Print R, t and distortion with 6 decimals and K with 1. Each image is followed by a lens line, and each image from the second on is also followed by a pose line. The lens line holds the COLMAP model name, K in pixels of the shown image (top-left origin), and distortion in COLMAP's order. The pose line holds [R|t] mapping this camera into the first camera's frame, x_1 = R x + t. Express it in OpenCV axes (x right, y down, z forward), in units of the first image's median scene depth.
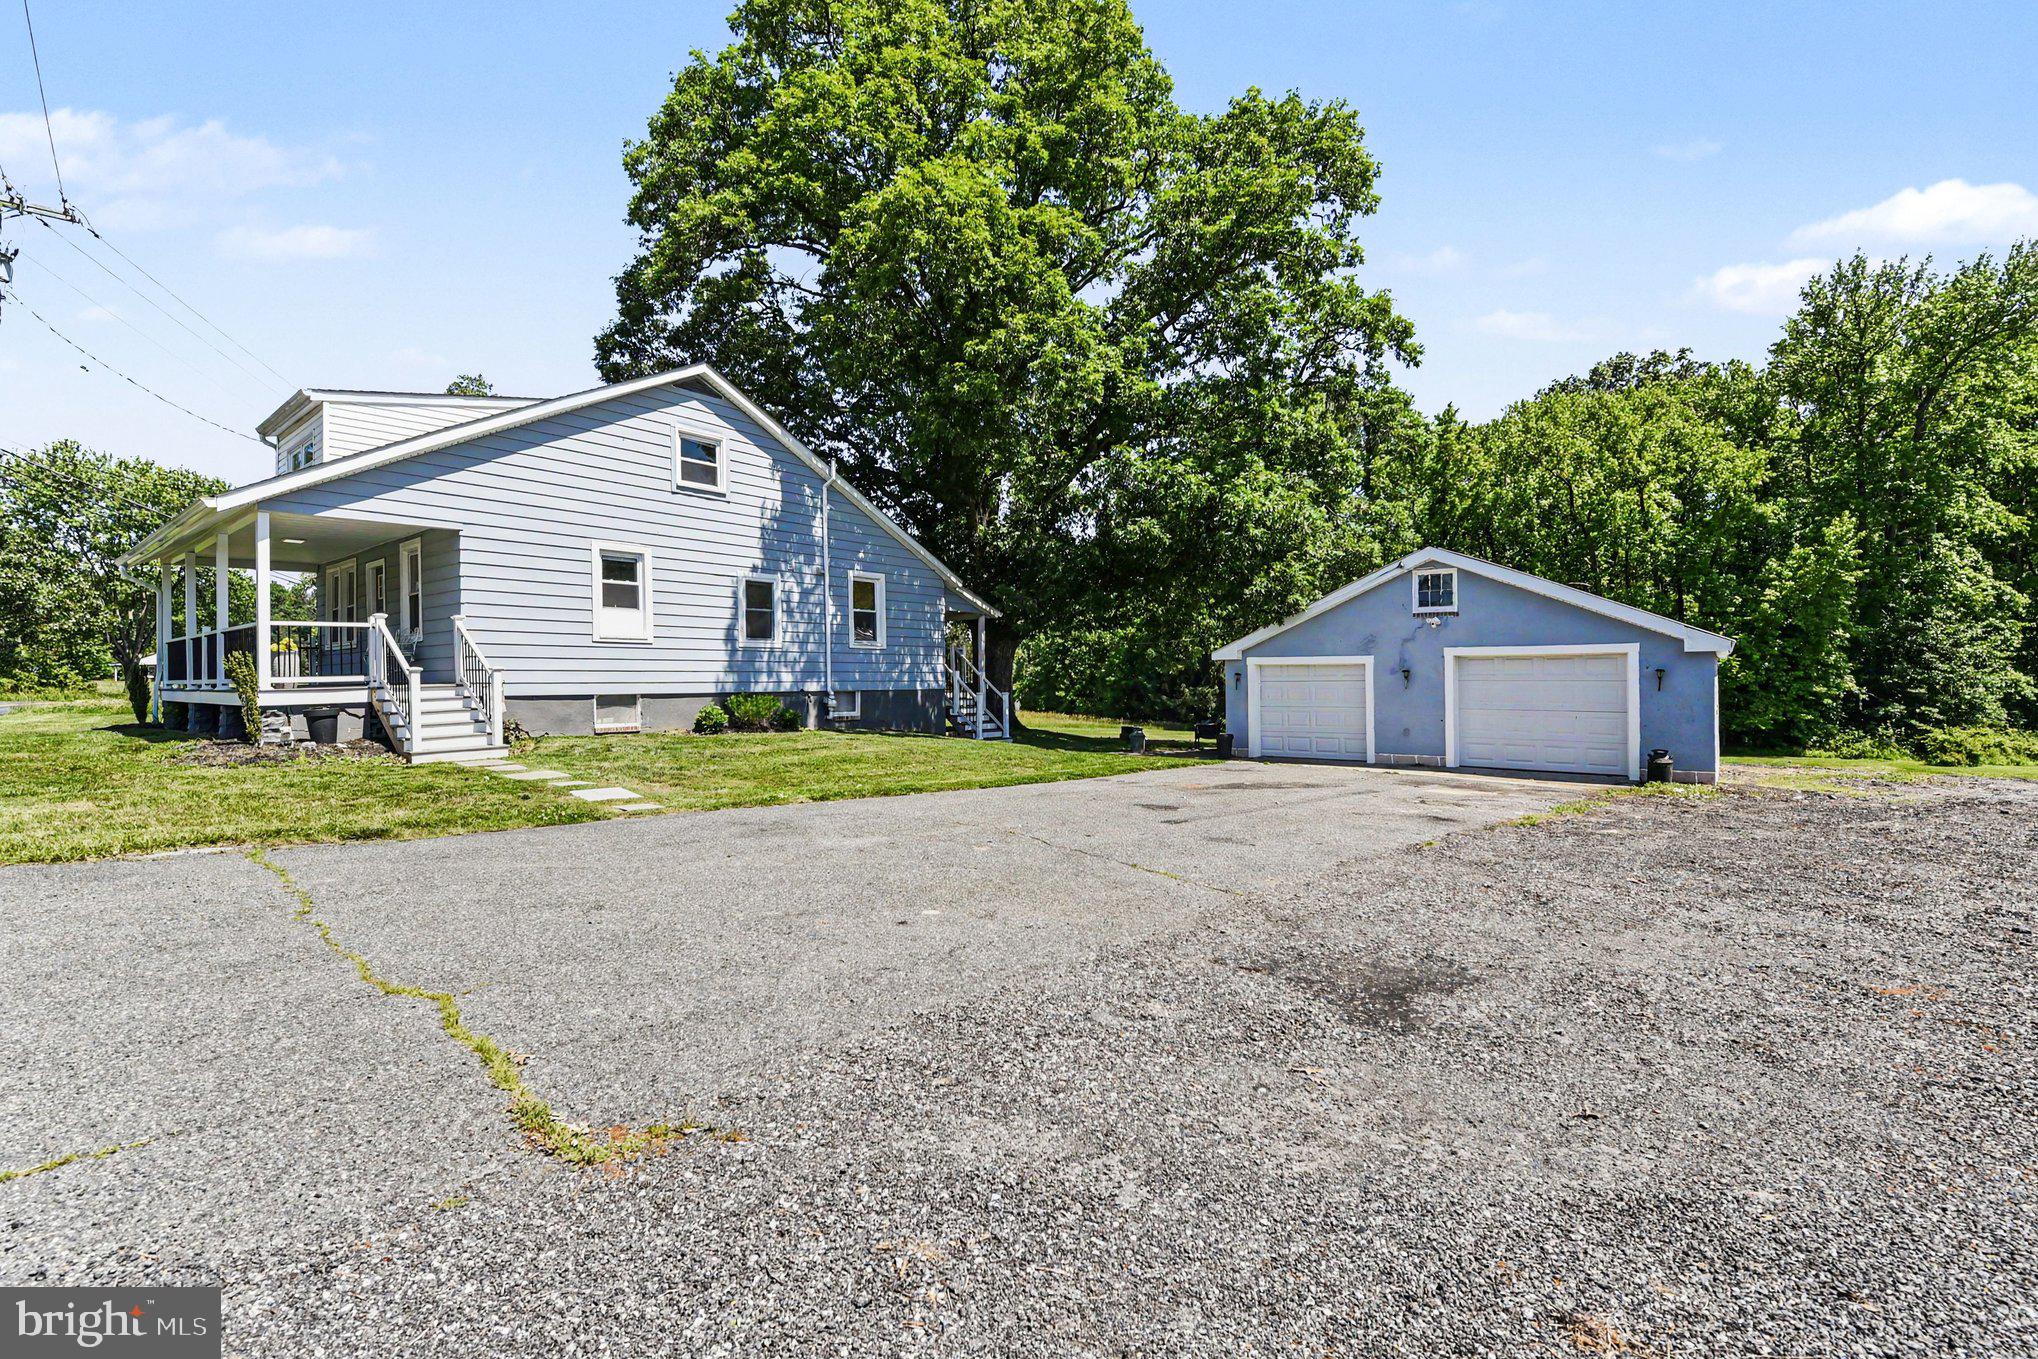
lens RADIAL K [[885.3, 0, 1019.0], [0, 885.3, 679.5], [0, 0, 1]] dist [-0.009519, -0.000347]
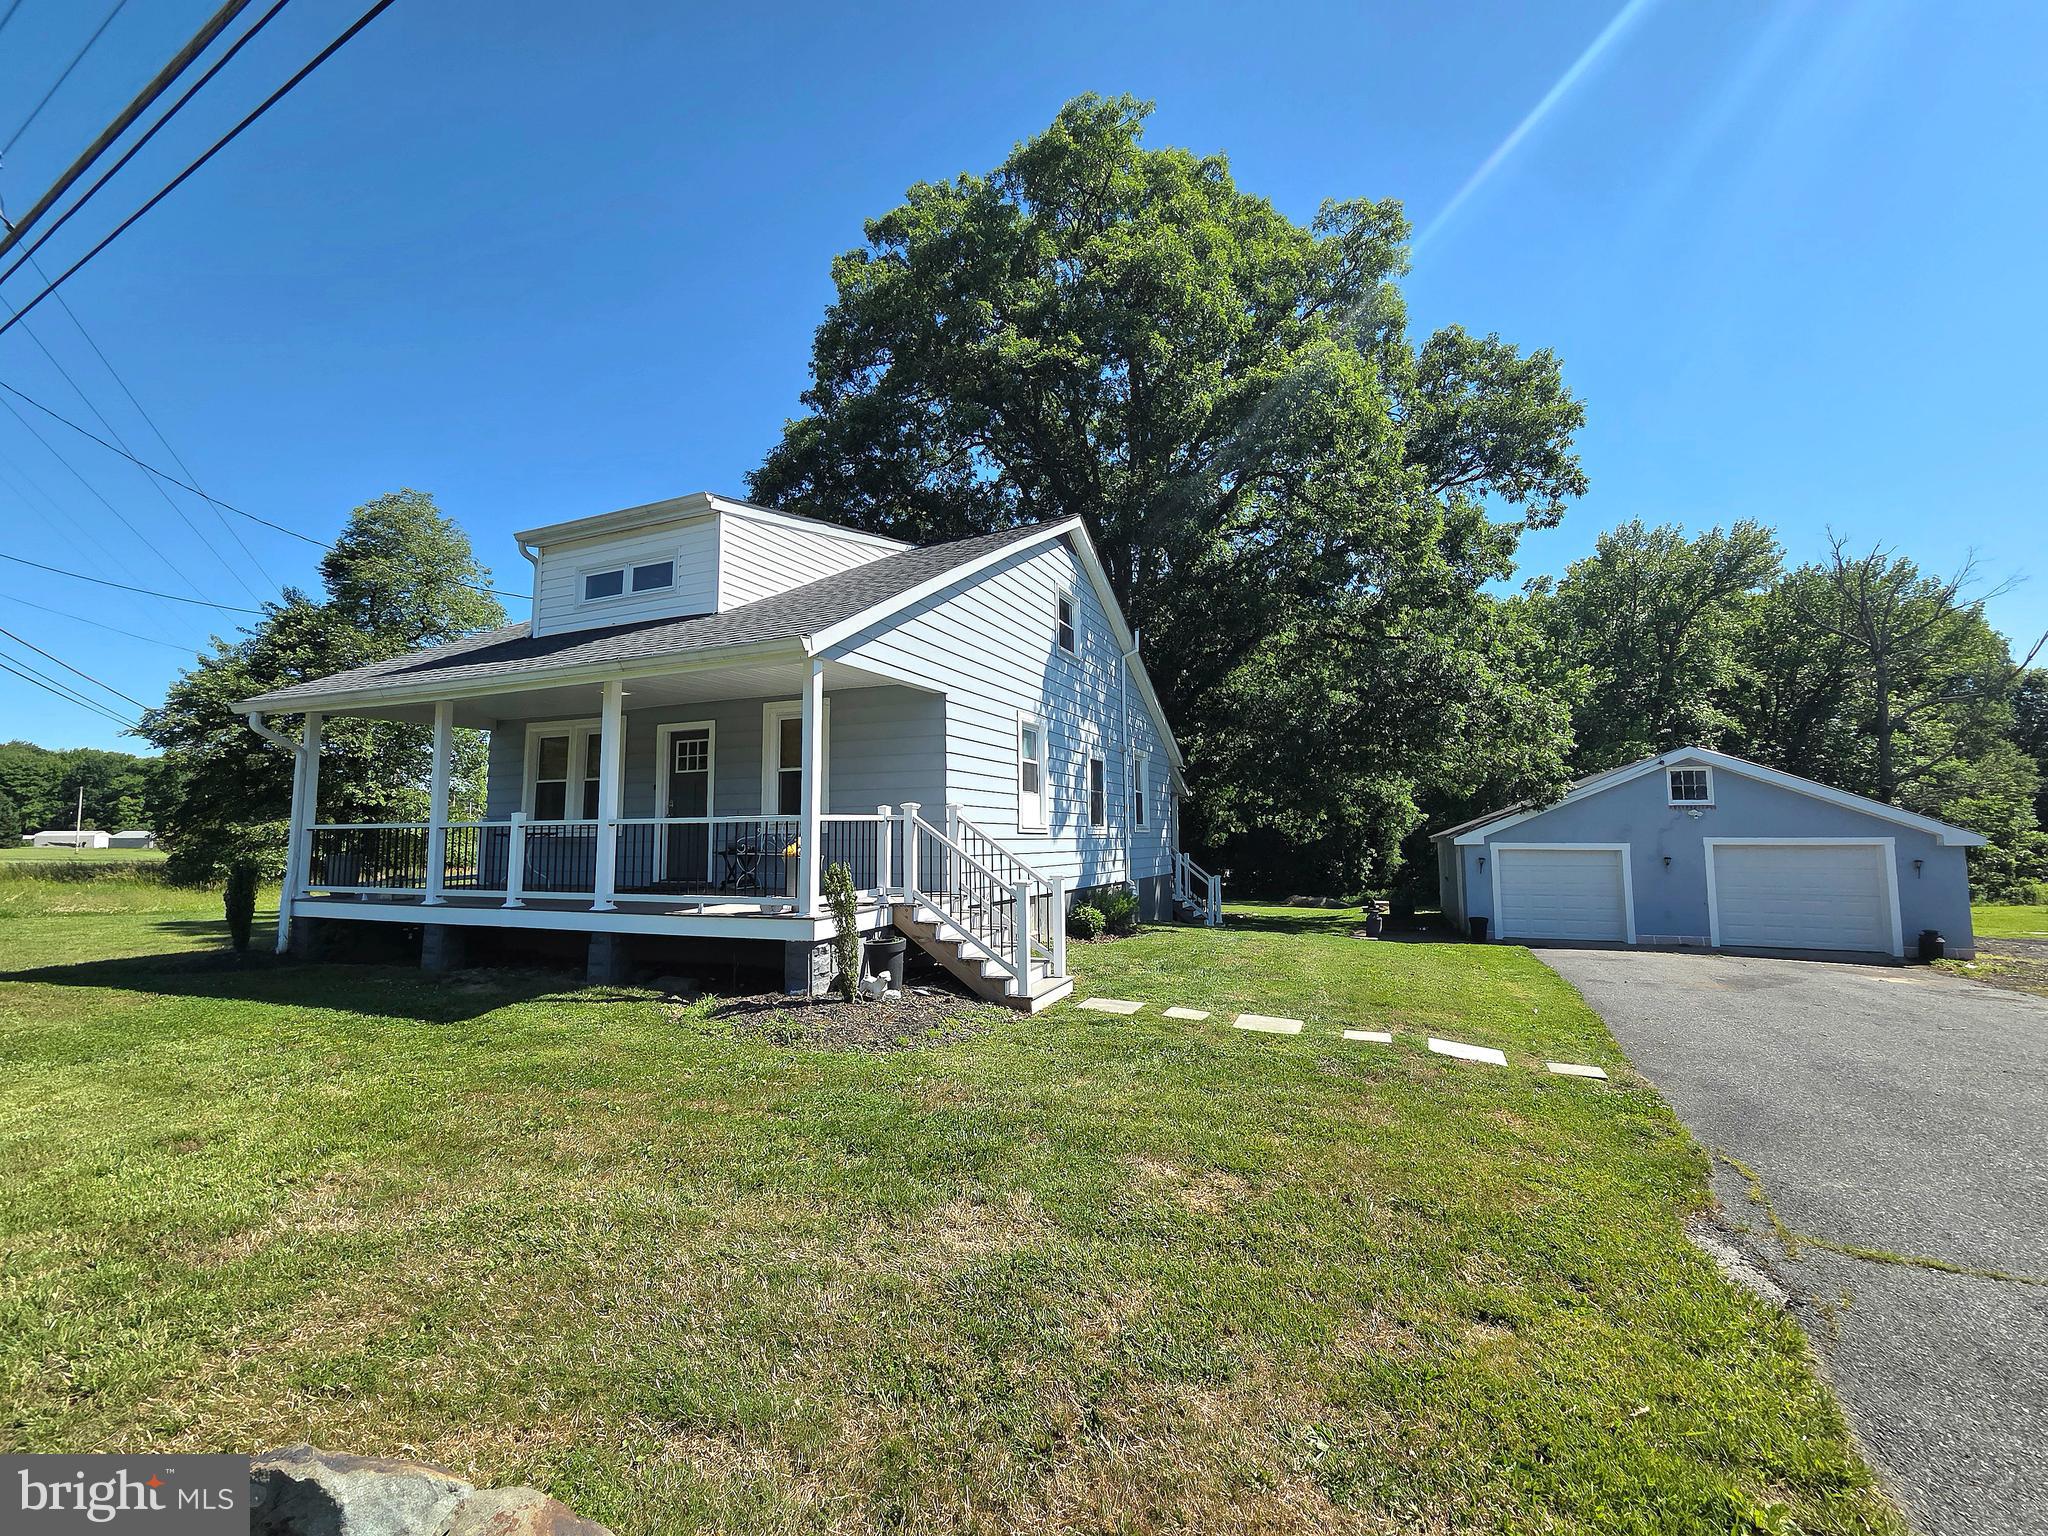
lens RADIAL K [[829.1, 0, 1024.0], [0, 829.1, 768.0], [0, 0, 1]] dist [0.001451, 0.000045]
pose [[0.962514, 0.023695, 0.270196, -0.613653], [-0.001086, 0.996505, -0.083520, -0.035171], [-0.271231, 0.080096, 0.959176, 0.232910]]
